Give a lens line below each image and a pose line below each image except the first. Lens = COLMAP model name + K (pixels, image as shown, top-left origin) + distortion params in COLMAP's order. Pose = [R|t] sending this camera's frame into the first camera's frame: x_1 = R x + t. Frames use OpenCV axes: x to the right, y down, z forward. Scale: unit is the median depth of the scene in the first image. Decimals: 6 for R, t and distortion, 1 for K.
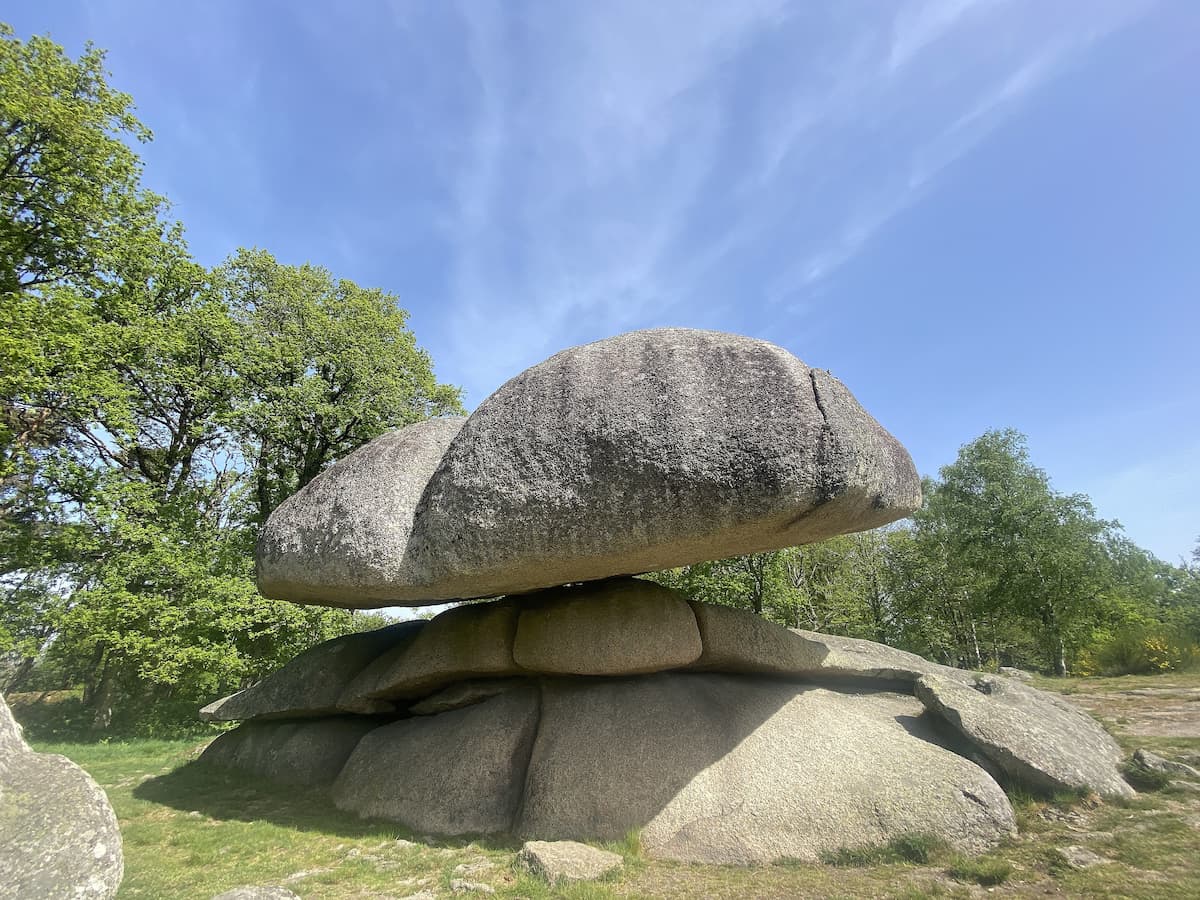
lens RADIAL K [[481.3, 0, 601.0], [0, 481.3, 442.9], [0, 0, 1]] dist [-0.004290, -0.004856]
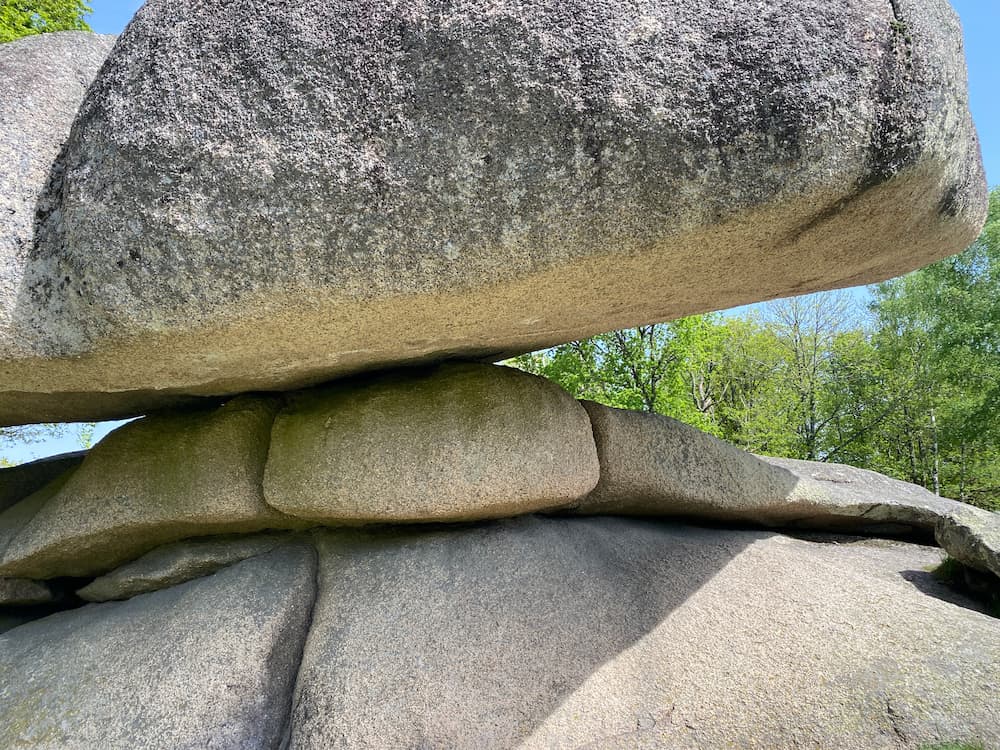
lens RADIAL K [[757.6, 0, 504.4], [0, 757.6, 371.0], [0, 0, 1]] dist [0.008755, -0.005832]
pose [[0.991586, -0.000908, 0.129447, -0.026261], [-0.028409, 0.974072, 0.224448, 0.122553], [-0.126294, -0.226237, 0.965850, 0.189861]]
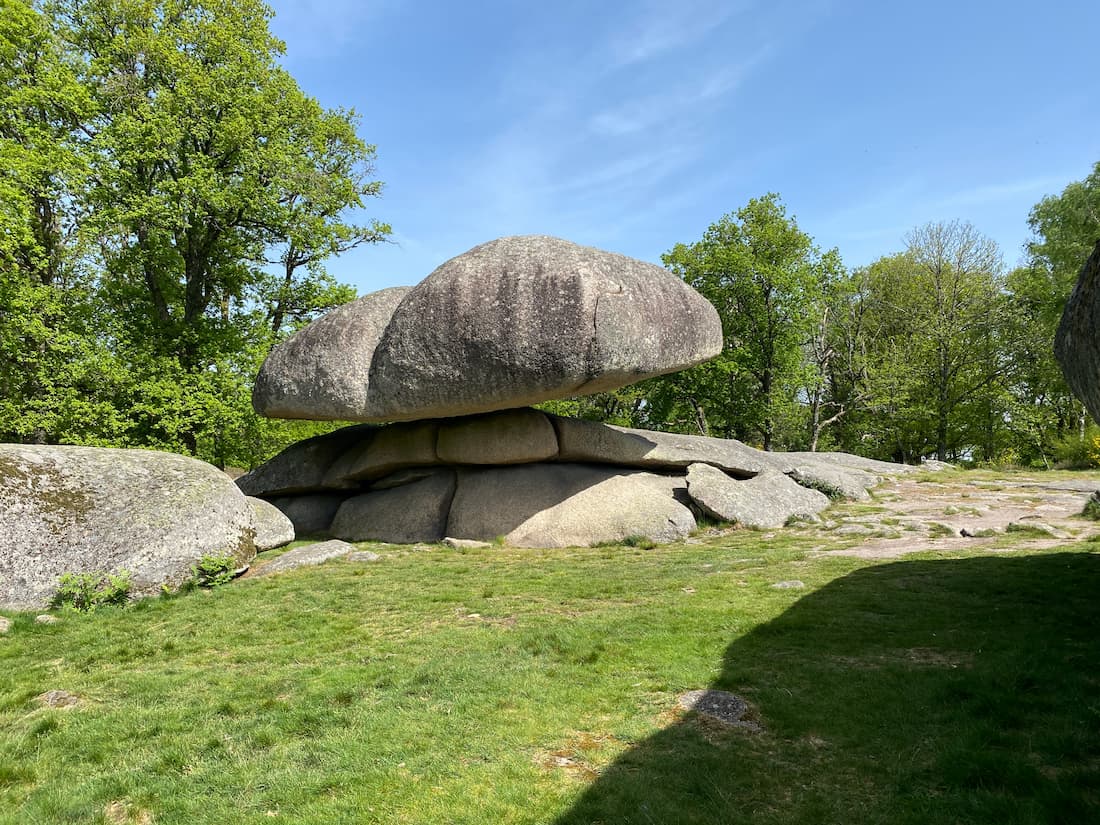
lens RADIAL K [[833.4, 0, 545.4], [0, 833.4, 413.4], [0, 0, 1]] dist [0.008755, -0.005832]
pose [[0.997784, -0.006147, -0.066257, 0.413753], [0.030533, 0.927004, 0.373806, -0.802808], [0.059123, -0.375001, 0.925137, -1.697975]]
